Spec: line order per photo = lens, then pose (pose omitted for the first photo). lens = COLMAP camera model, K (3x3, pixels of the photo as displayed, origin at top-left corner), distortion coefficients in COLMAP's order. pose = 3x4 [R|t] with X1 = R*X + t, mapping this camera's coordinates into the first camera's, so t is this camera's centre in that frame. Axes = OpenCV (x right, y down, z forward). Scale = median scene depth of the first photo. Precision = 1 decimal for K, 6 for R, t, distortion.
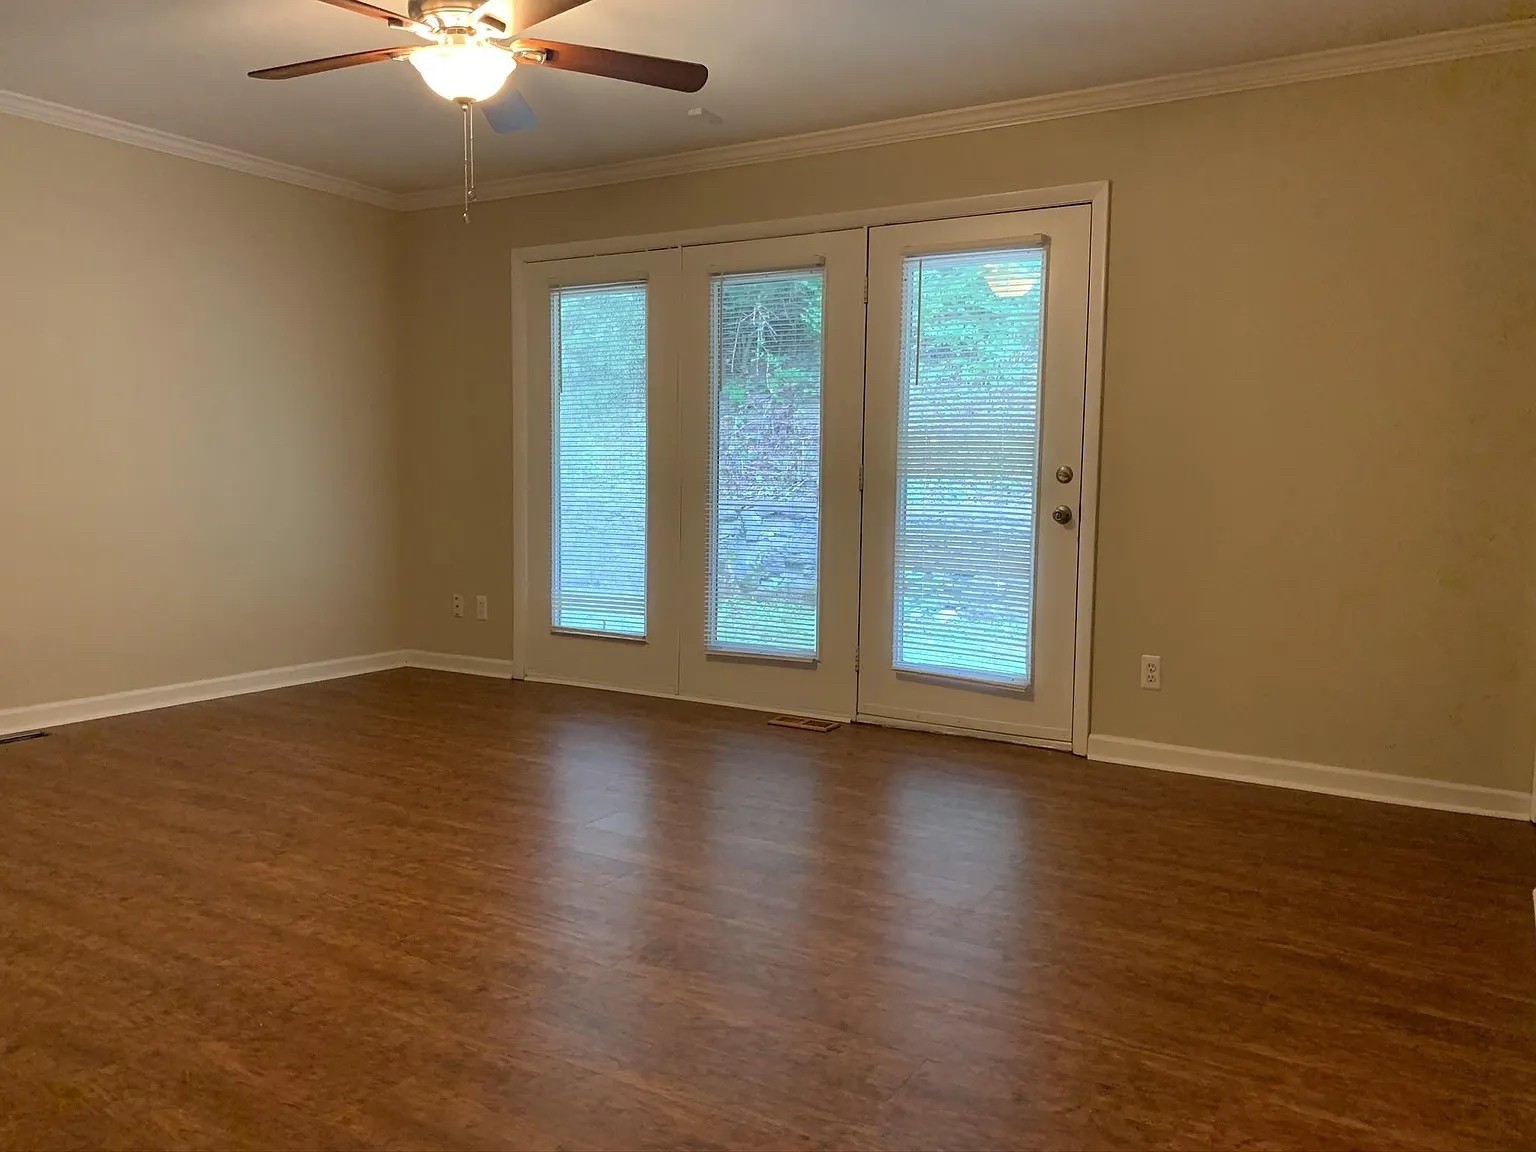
lens RADIAL K [[1163.4, 0, 768.0], [0, 1163.4, 576.0], [0, 0, 1]] dist [-0.005370, -0.000633]
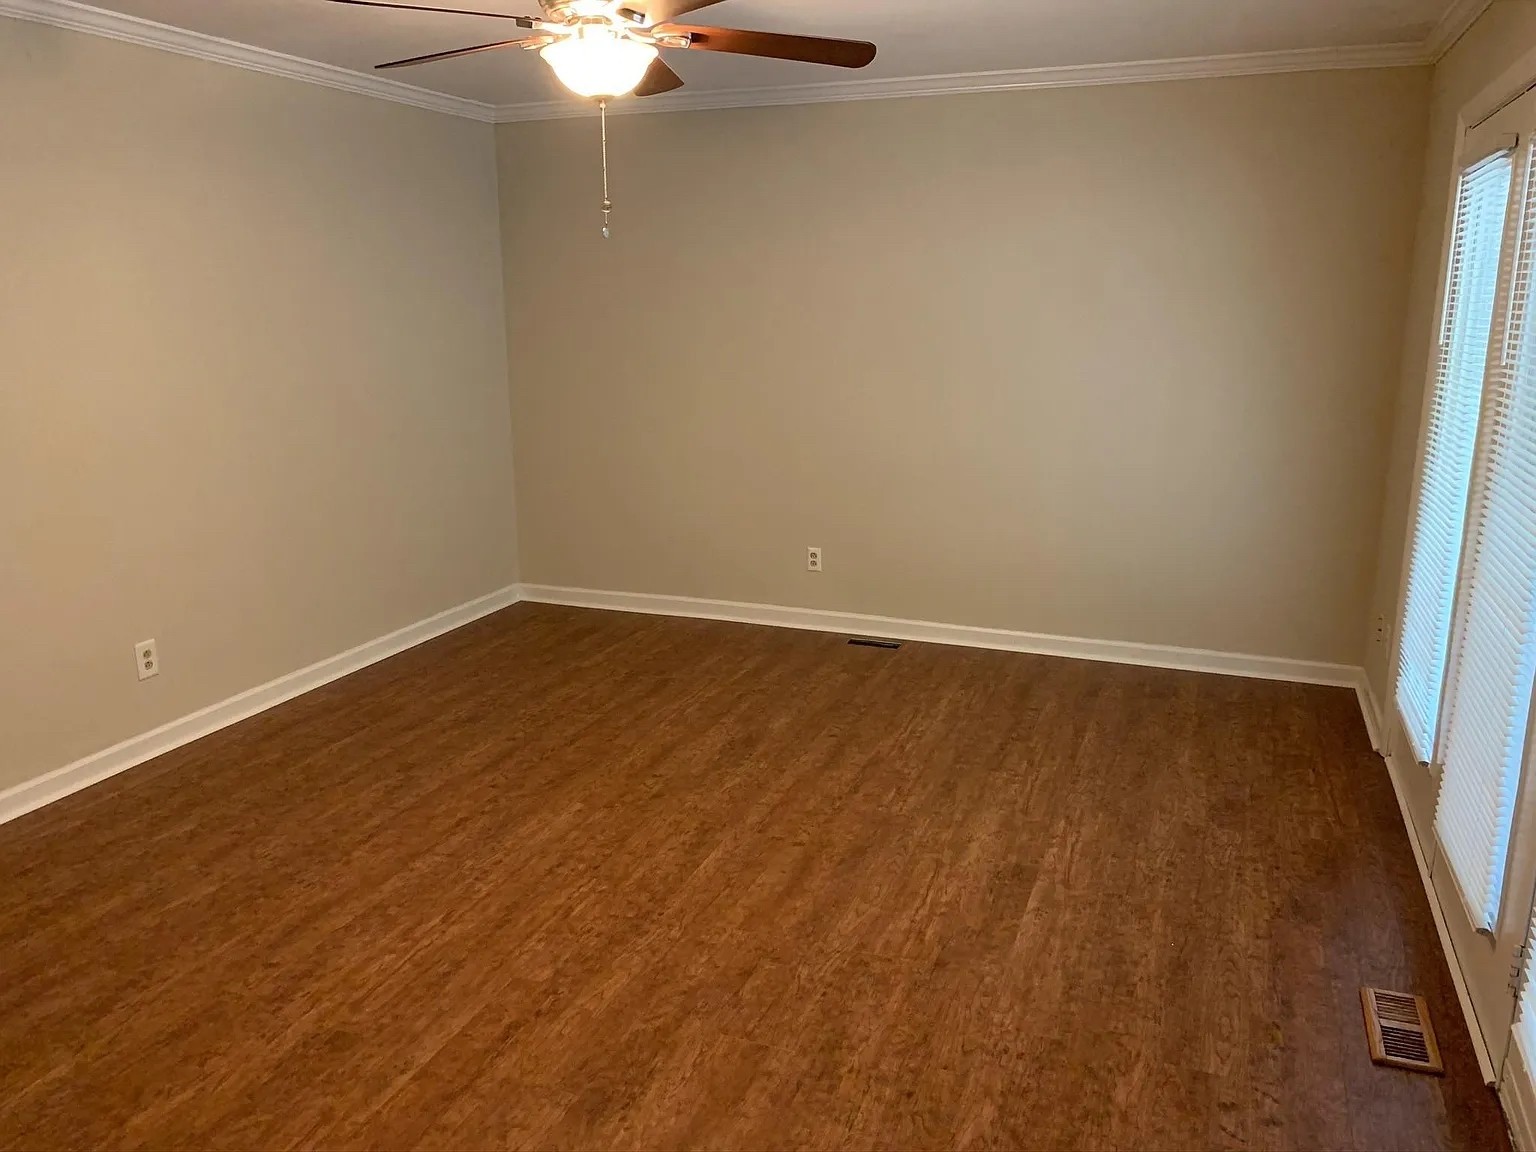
lens RADIAL K [[1163.4, 0, 768.0], [0, 1163.4, 576.0], [0, 0, 1]] dist [-0.005370, -0.000633]
pose [[0.177544, 0.221276, -0.958913, 0.699346], [-0.076012, 0.974566, 0.210814, -0.252645], [0.981173, 0.035460, 0.189848, 0.977746]]
